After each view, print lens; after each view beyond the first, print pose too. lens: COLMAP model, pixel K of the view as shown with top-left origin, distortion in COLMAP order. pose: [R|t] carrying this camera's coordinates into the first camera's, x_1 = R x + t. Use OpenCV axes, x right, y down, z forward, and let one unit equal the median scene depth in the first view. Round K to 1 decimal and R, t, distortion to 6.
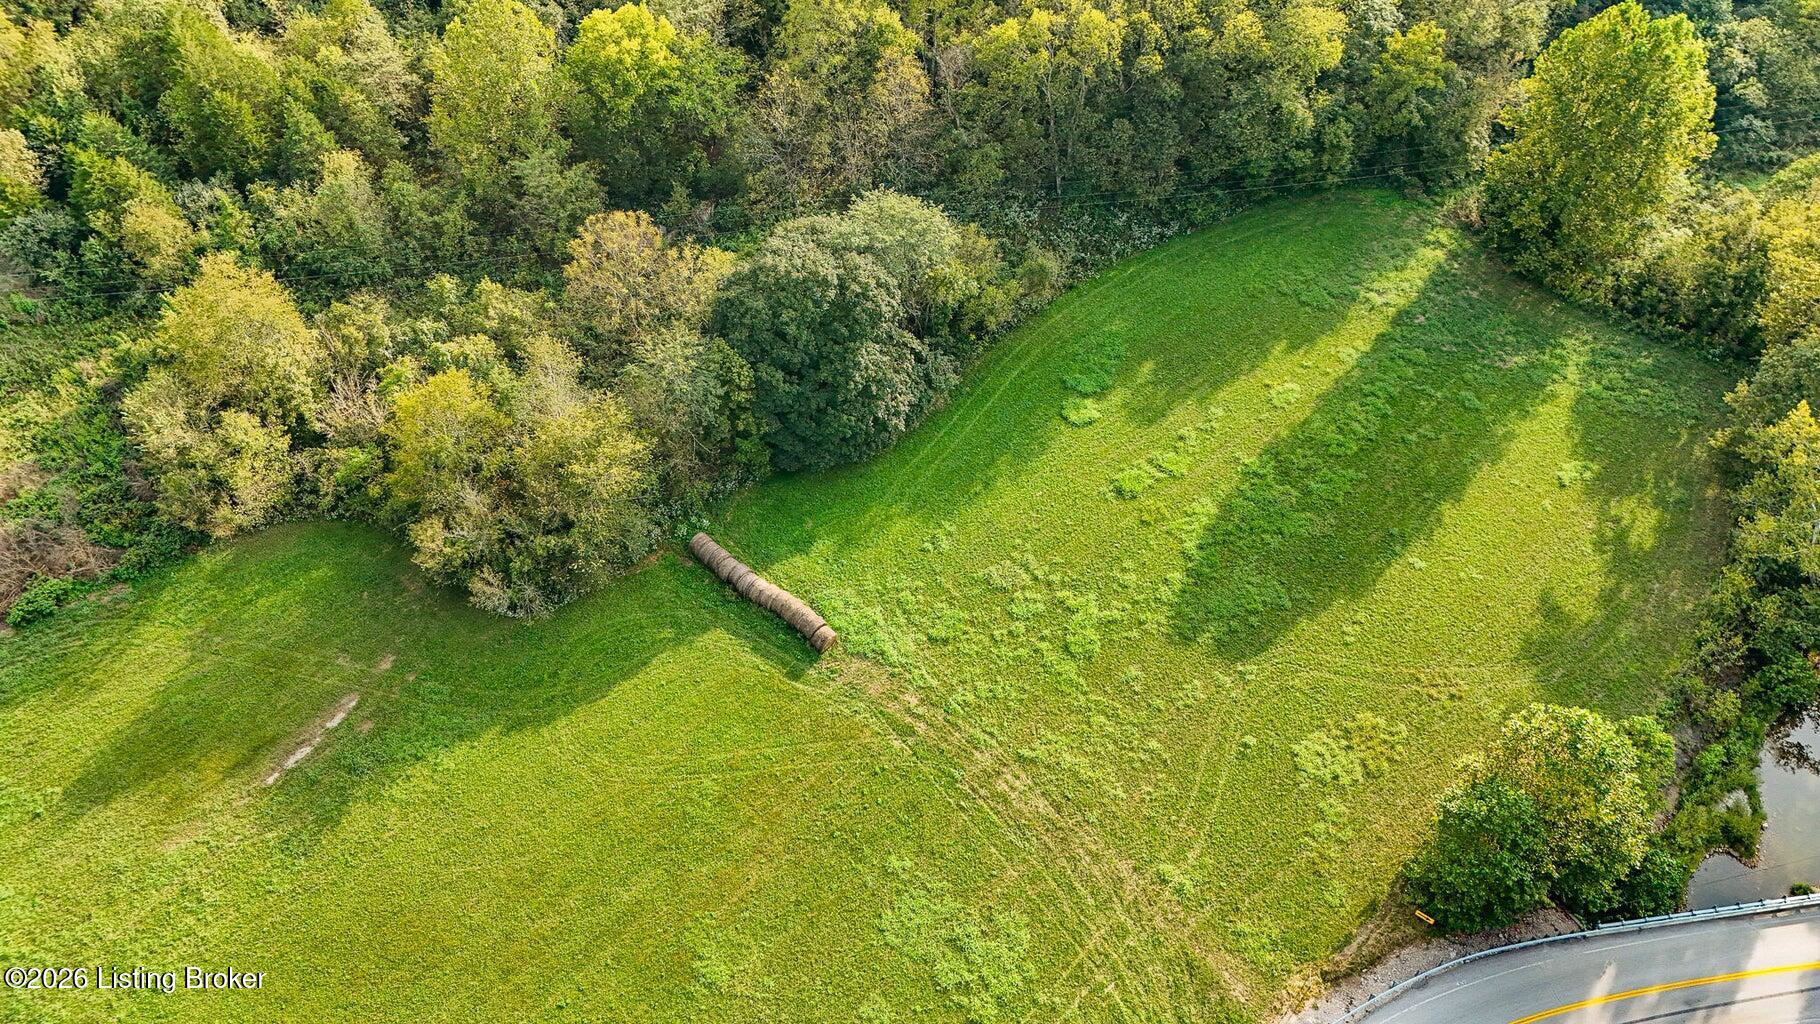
lens RADIAL K [[1366.7, 0, 912.7], [0, 1366.7, 525.4], [0, 0, 1]] dist [0.062833, -0.064302]
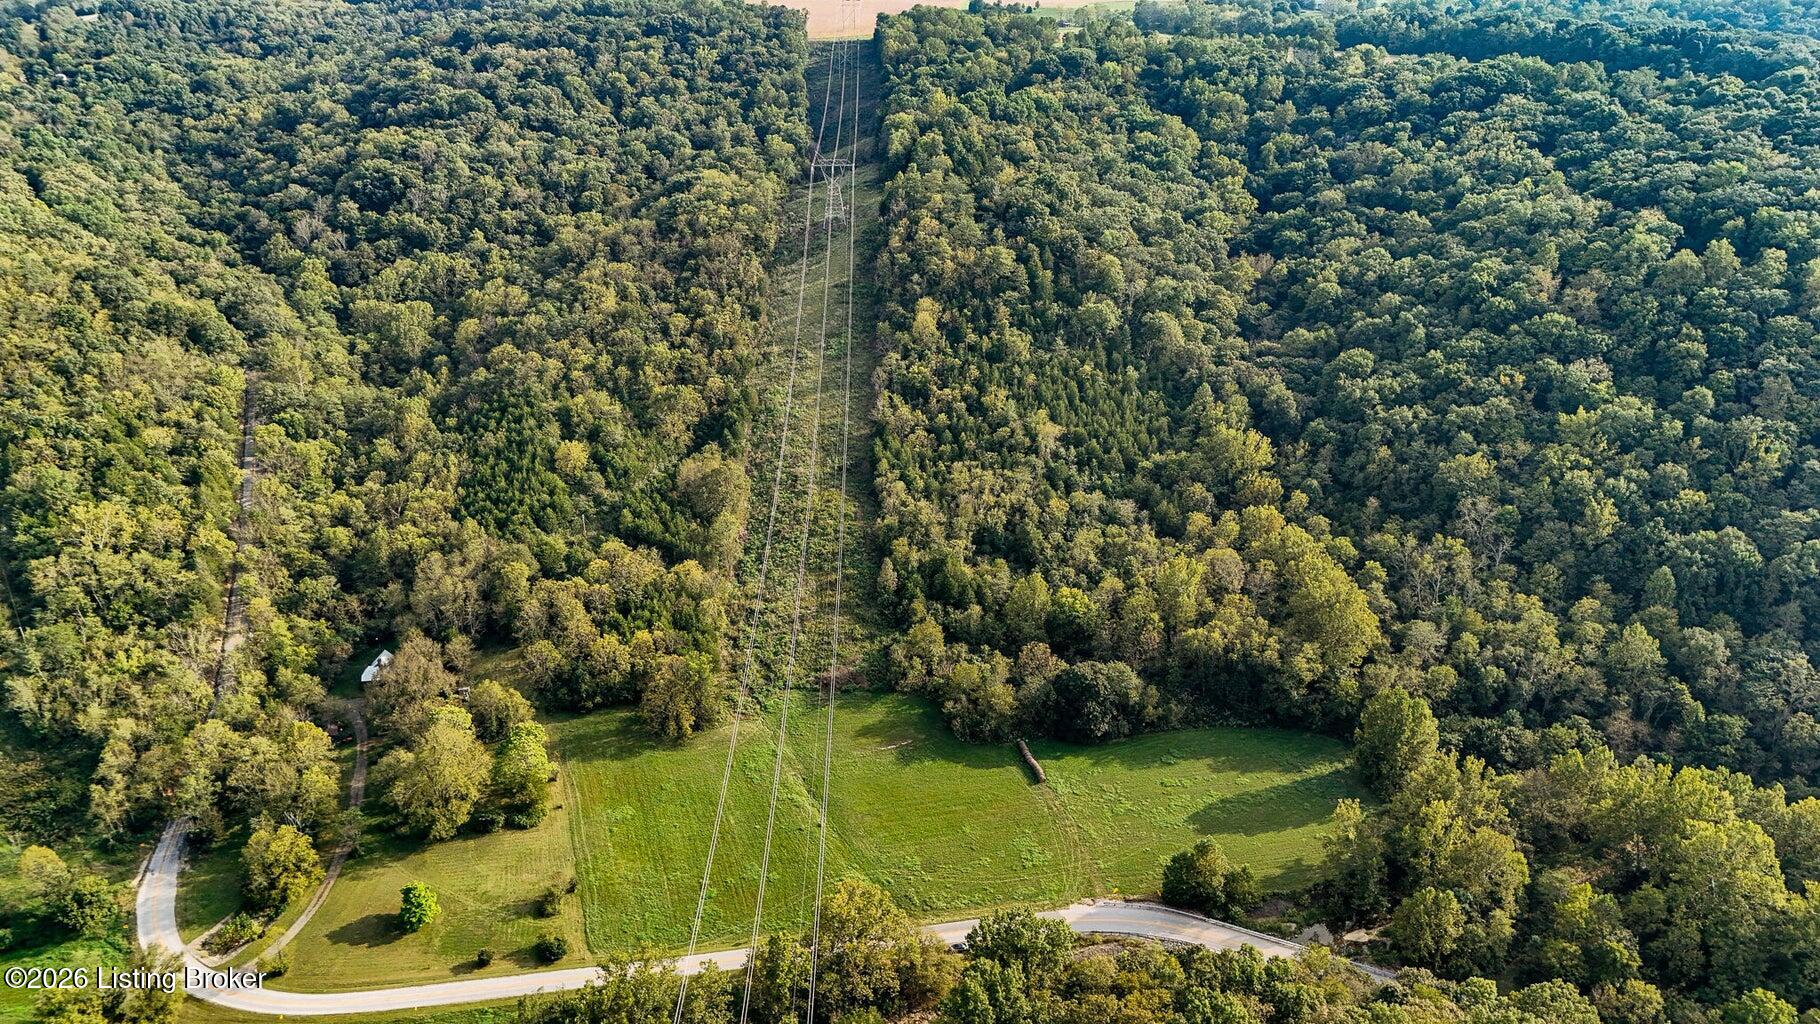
lens RADIAL K [[1366.7, 0, 910.5], [0, 1366.7, 502.8], [0, 0, 1]] dist [0.062833, -0.064302]
pose [[0.839932, 0.242270, -0.485613, 0.965918], [-0.423191, 0.852582, -0.306615, 0.580964], [0.339741, 0.463043, 0.818637, -1.801884]]
